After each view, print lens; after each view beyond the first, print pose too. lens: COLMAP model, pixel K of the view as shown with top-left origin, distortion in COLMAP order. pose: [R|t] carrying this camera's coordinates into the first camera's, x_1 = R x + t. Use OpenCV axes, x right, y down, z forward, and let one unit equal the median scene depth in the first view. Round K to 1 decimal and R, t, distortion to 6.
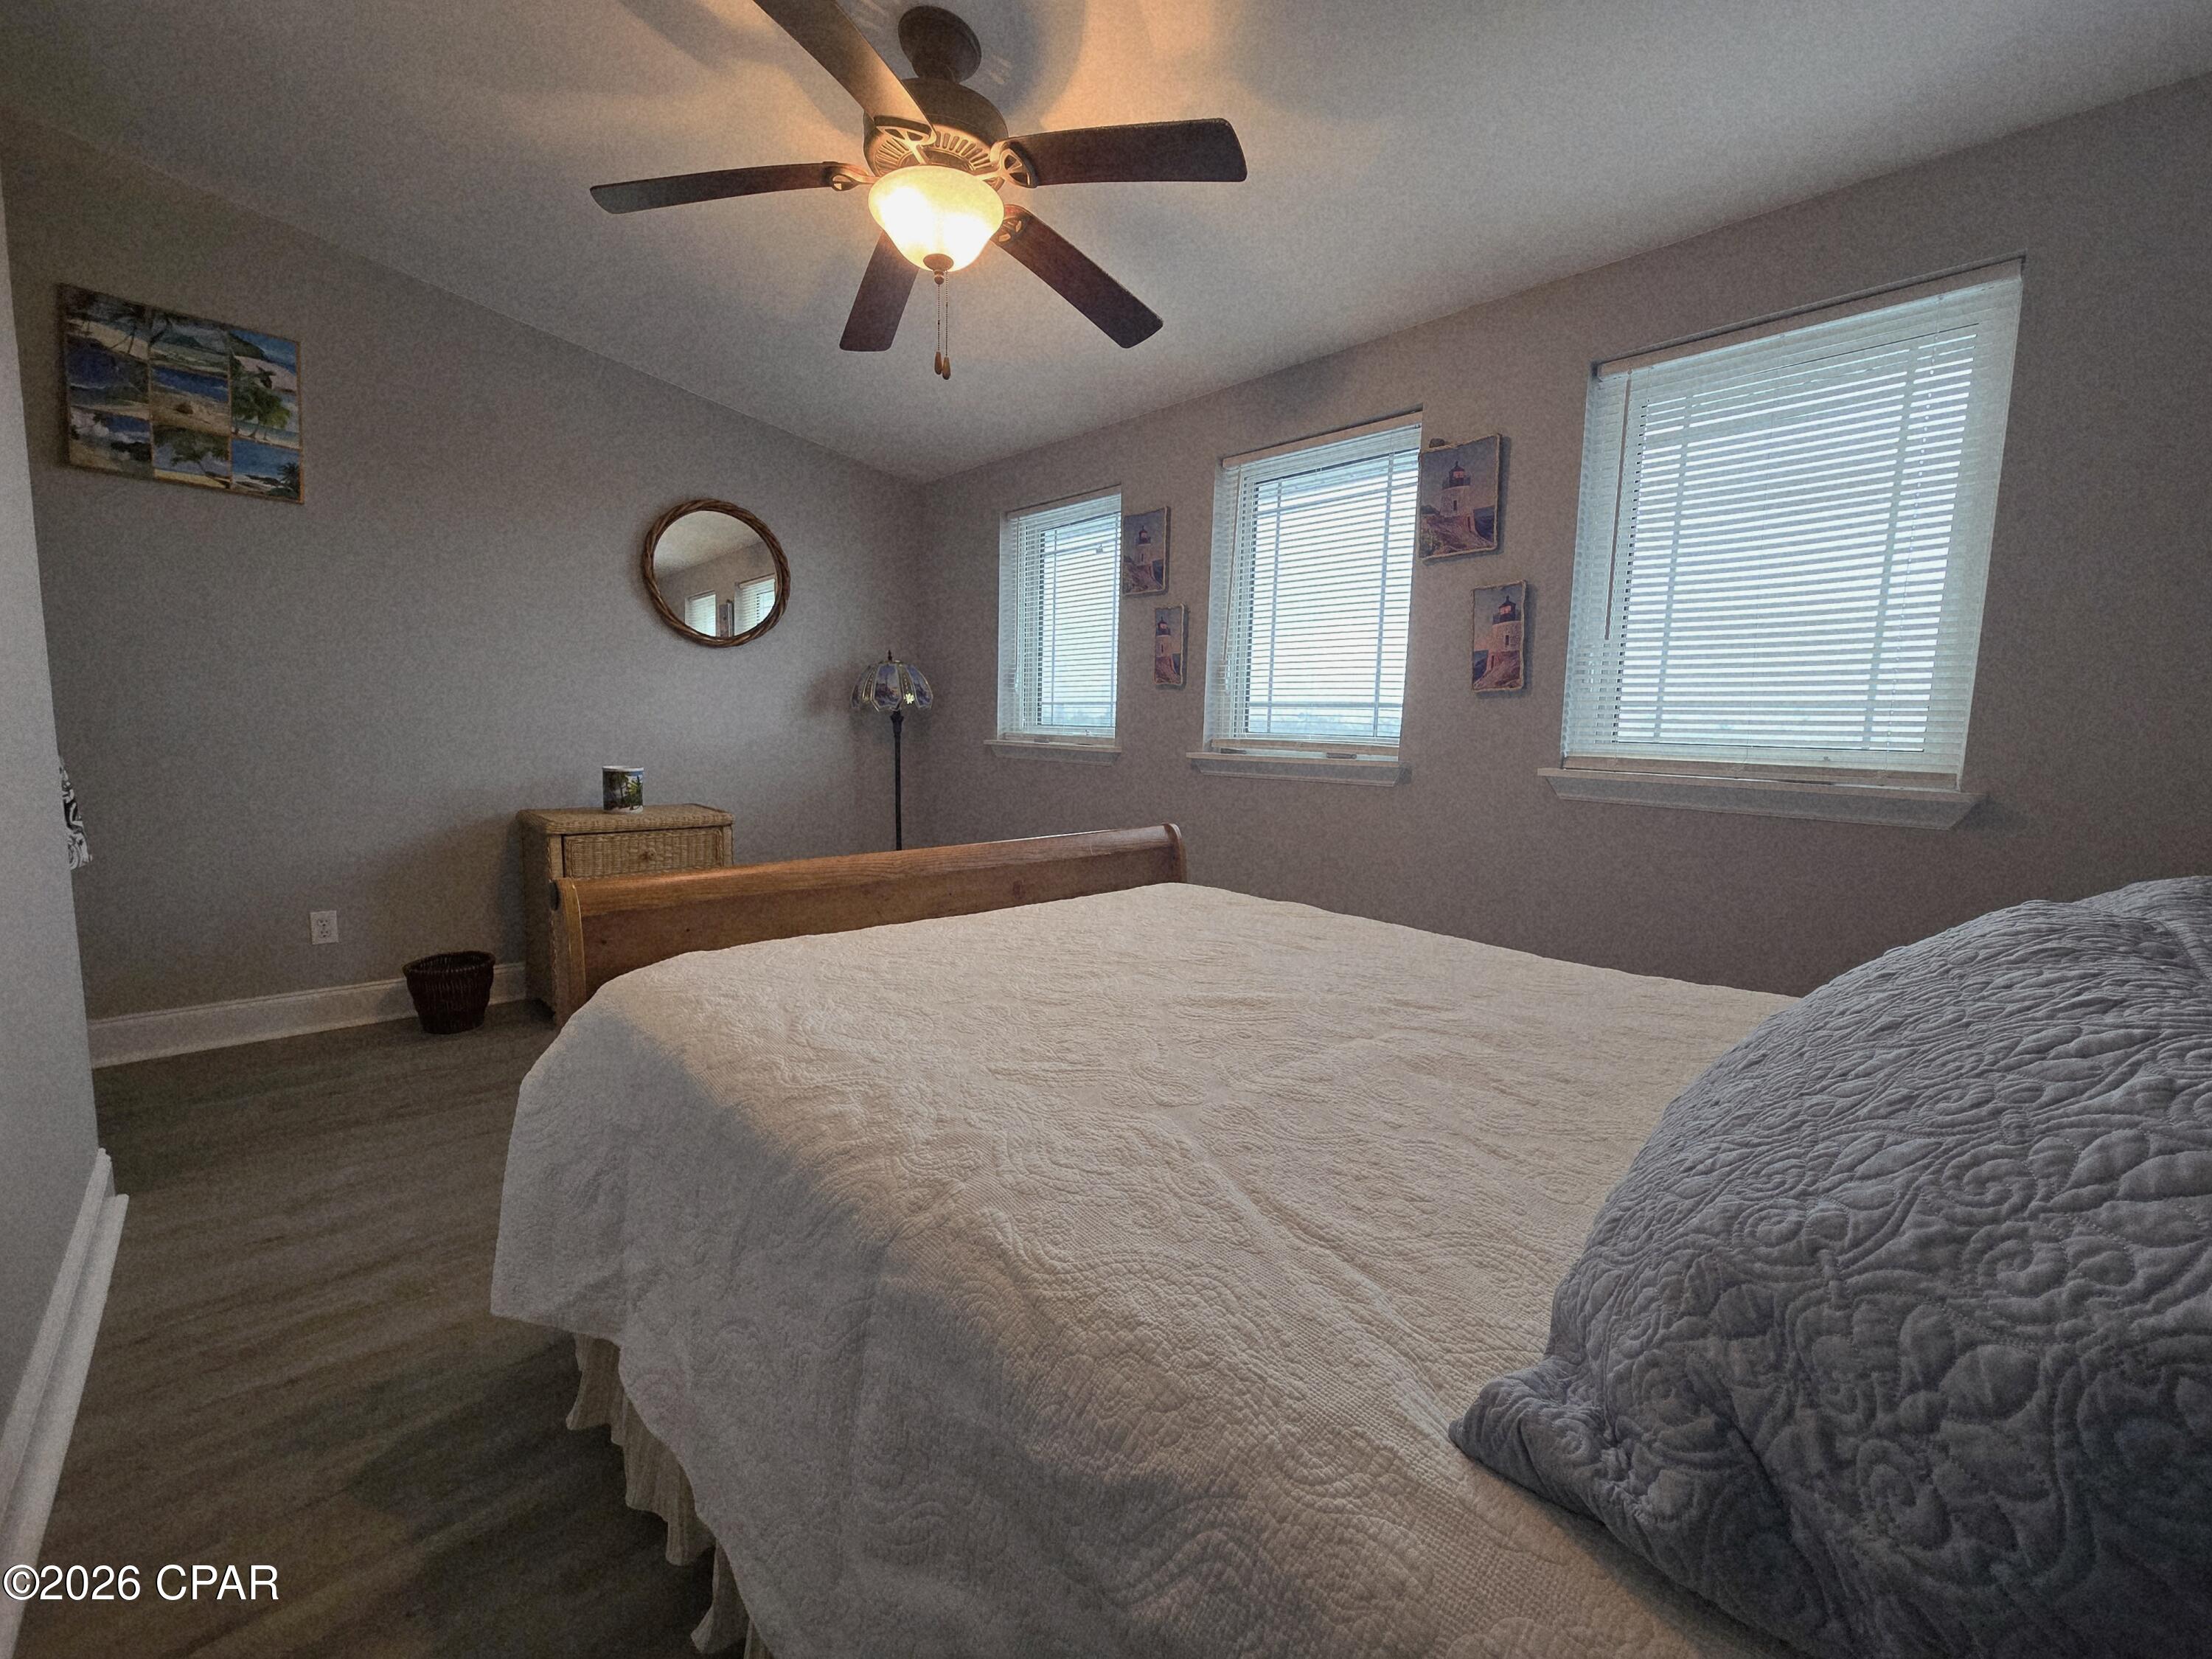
lens RADIAL K [[910.5, 0, 1108.6], [0, 910.5, 820.3], [0, 0, 1]] dist [0.002135, 0.000510]
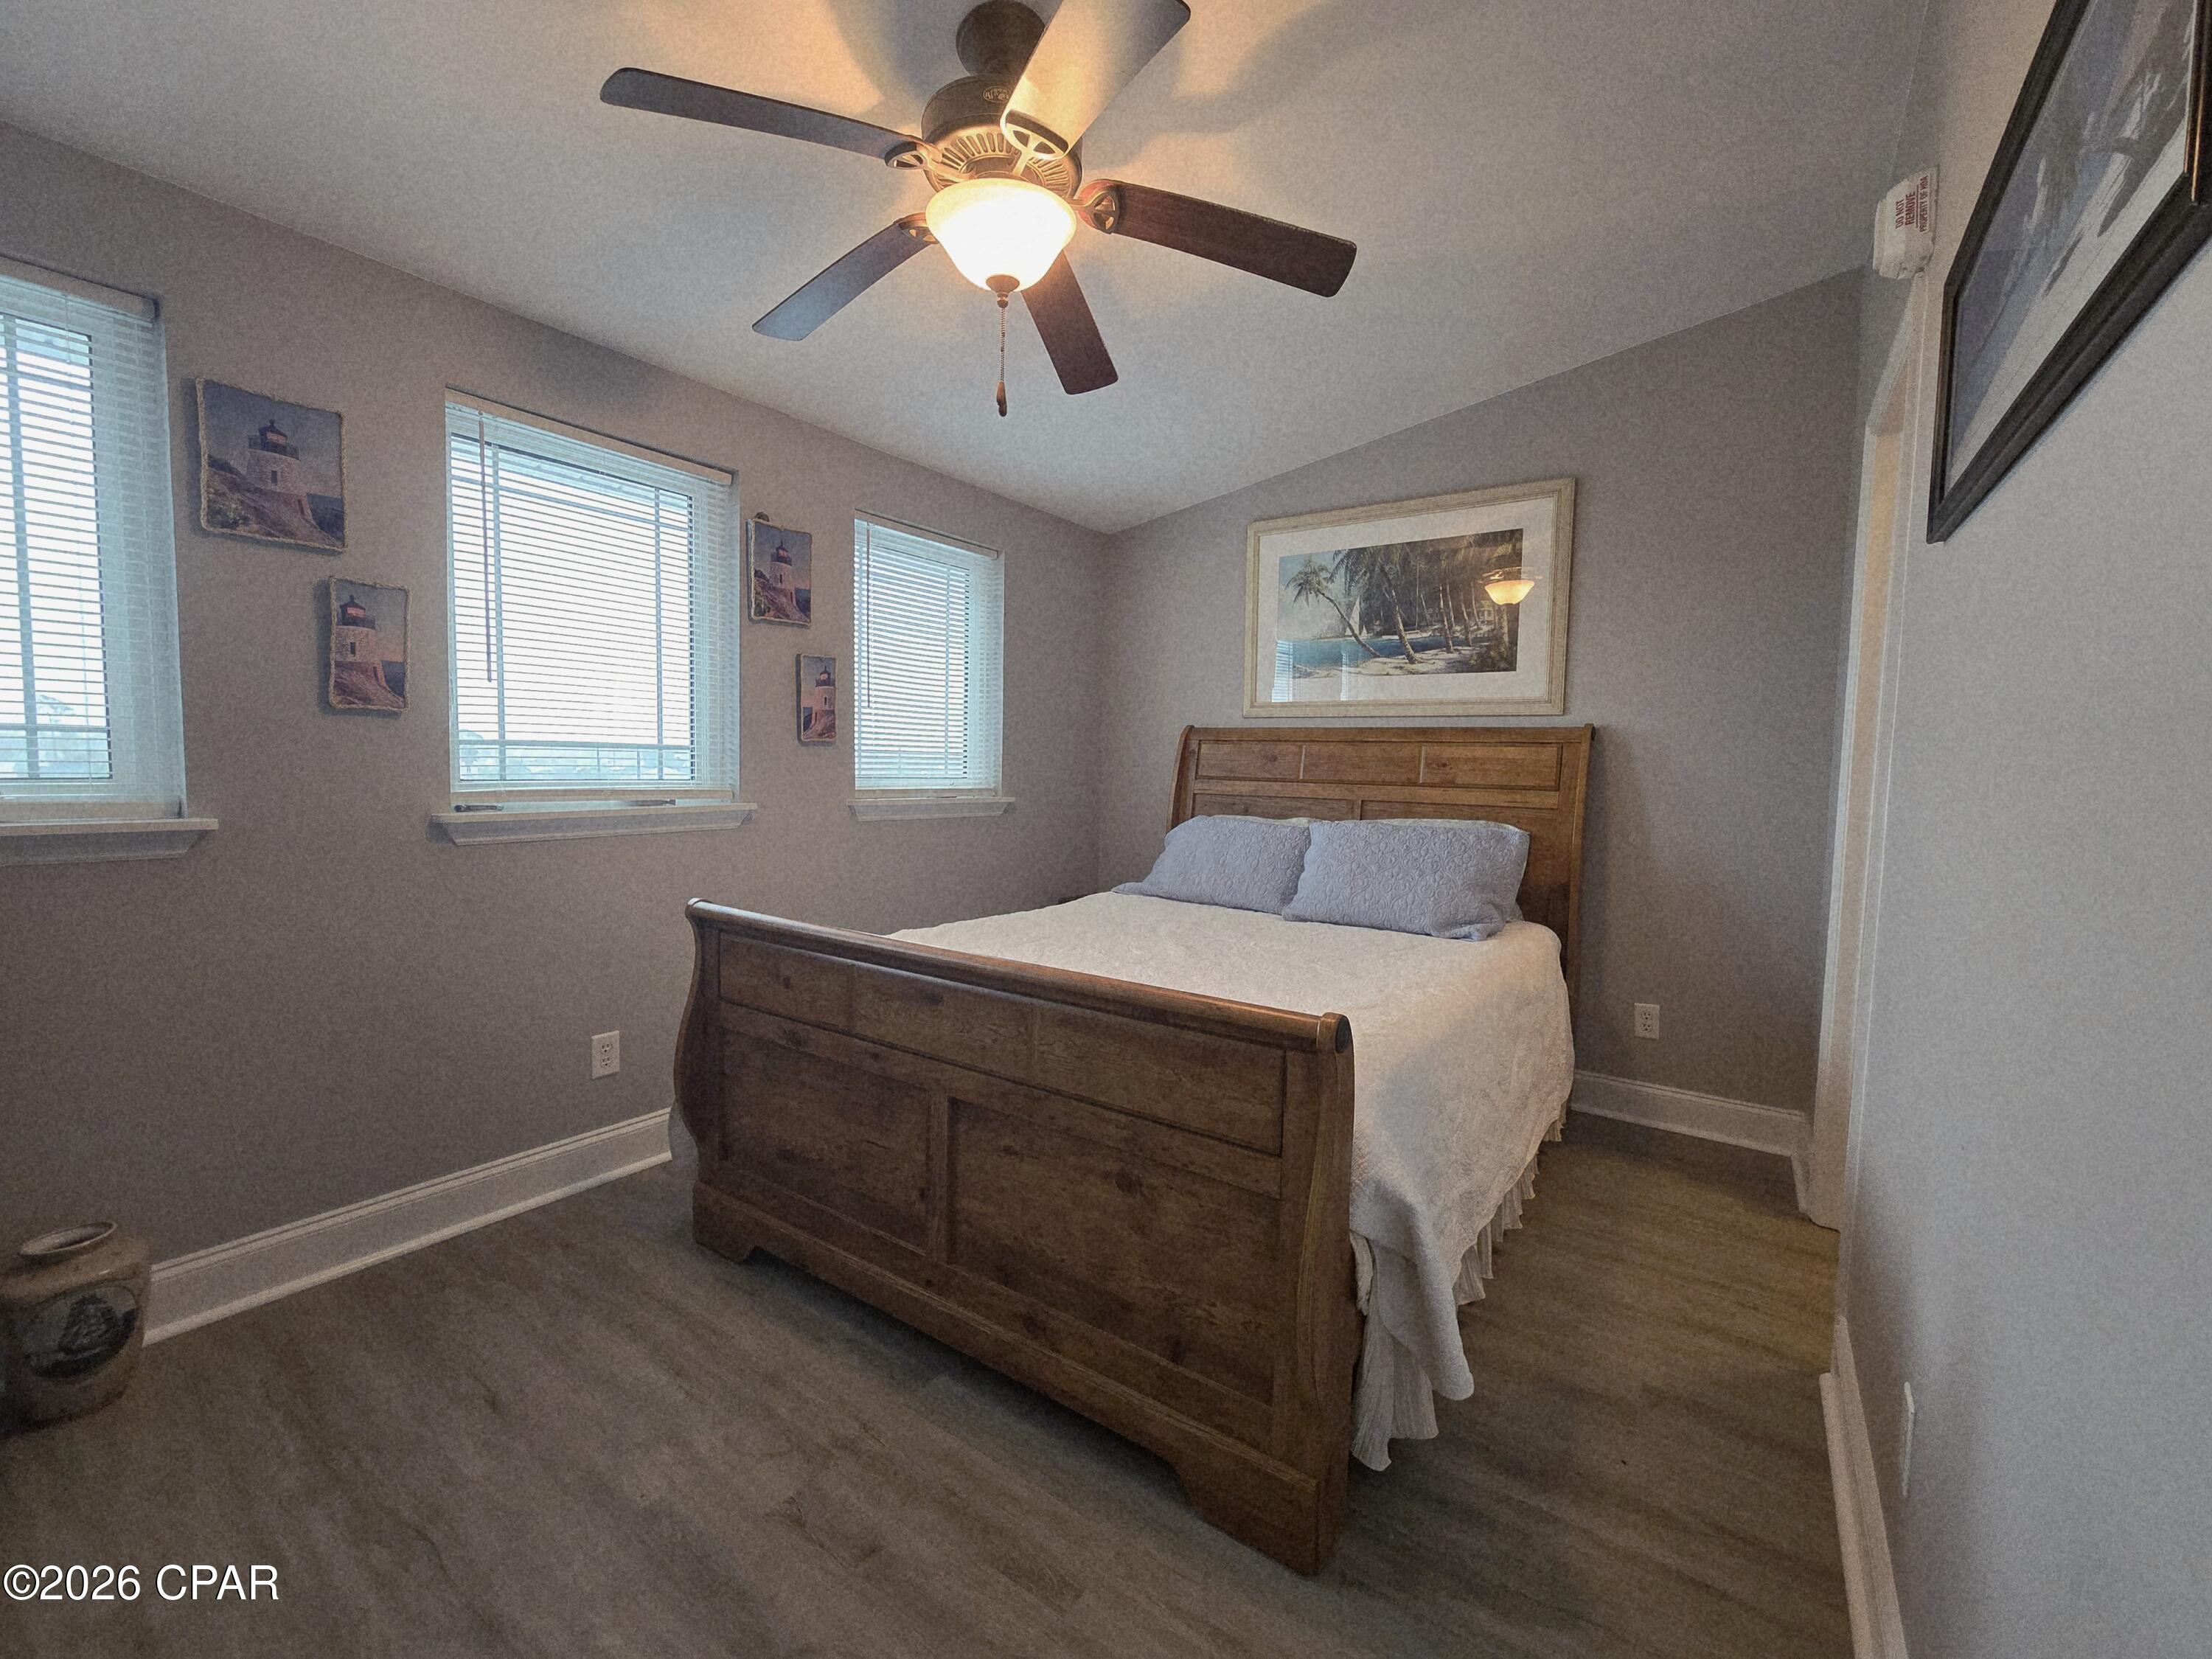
lens RADIAL K [[910.5, 0, 1108.6], [0, 910.5, 820.3], [0, 0, 1]] dist [0.002135, 0.000510]
pose [[-0.207257, -0.089573, 0.974177, -0.850354], [0.080436, 0.990867, 0.108221, -0.134109], [-0.974974, 0.100788, -0.198159, 0.852277]]
